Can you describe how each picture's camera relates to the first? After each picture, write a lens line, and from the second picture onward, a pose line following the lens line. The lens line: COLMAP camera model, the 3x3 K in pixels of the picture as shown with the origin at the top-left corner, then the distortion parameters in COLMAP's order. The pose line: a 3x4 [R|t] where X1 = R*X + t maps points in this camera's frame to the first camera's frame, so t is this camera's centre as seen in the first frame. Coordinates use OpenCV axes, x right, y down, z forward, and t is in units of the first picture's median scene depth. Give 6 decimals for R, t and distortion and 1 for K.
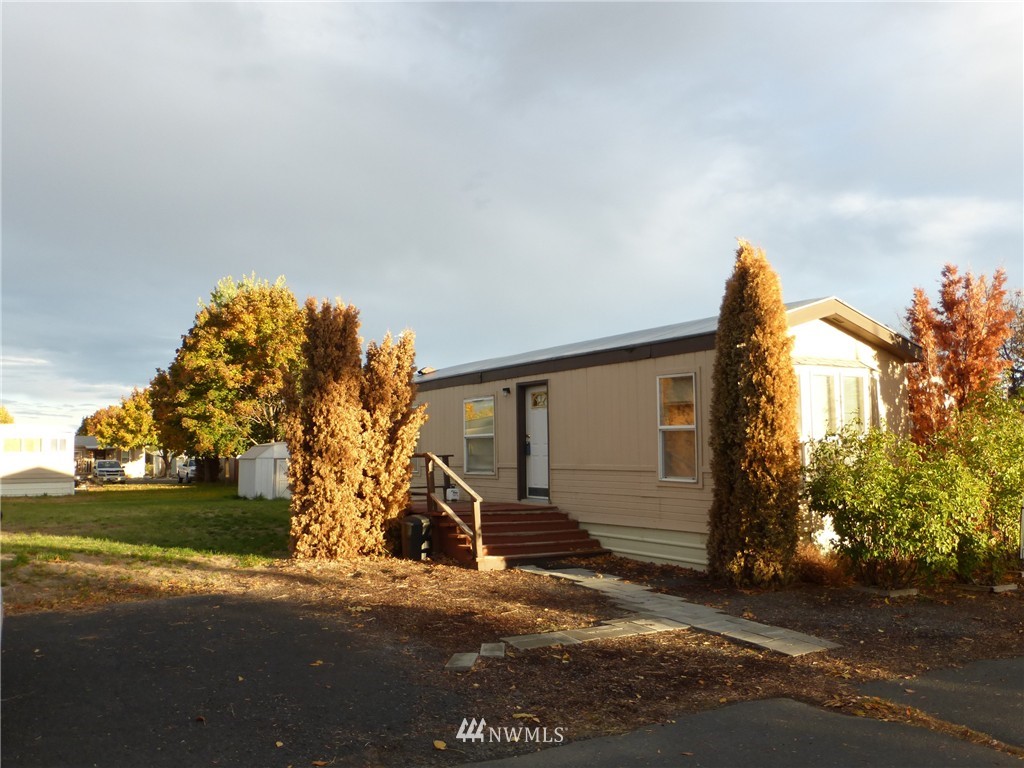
lens RADIAL K [[900.2, 0, 512.0], [0, 900.2, 384.0], [0, 0, 1]] dist [0.005517, 0.006286]
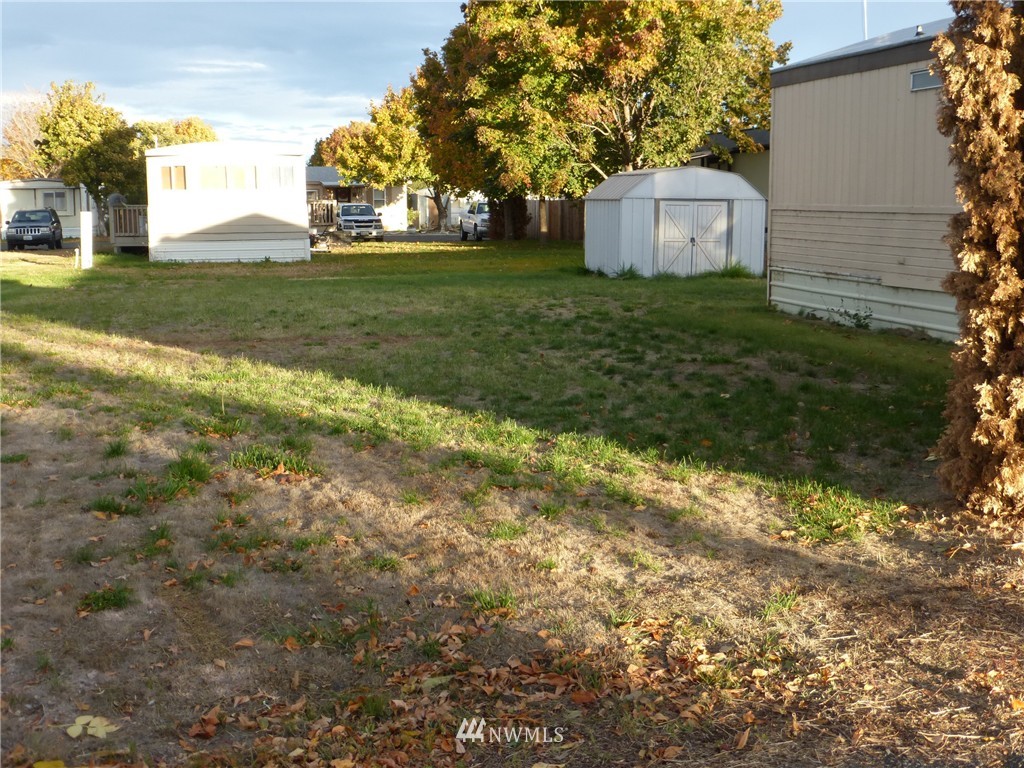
lens RADIAL K [[1373.5, 0, 512.0], [0, 1373.5, 384.0], [0, 0, 1]] dist [-0.038002, -0.021843]
pose [[0.954236, 0.039658, -0.296412, -0.082350], [0.024223, 0.977661, 0.208786, 0.015678], [0.298071, -0.206411, 0.931959, 0.169580]]
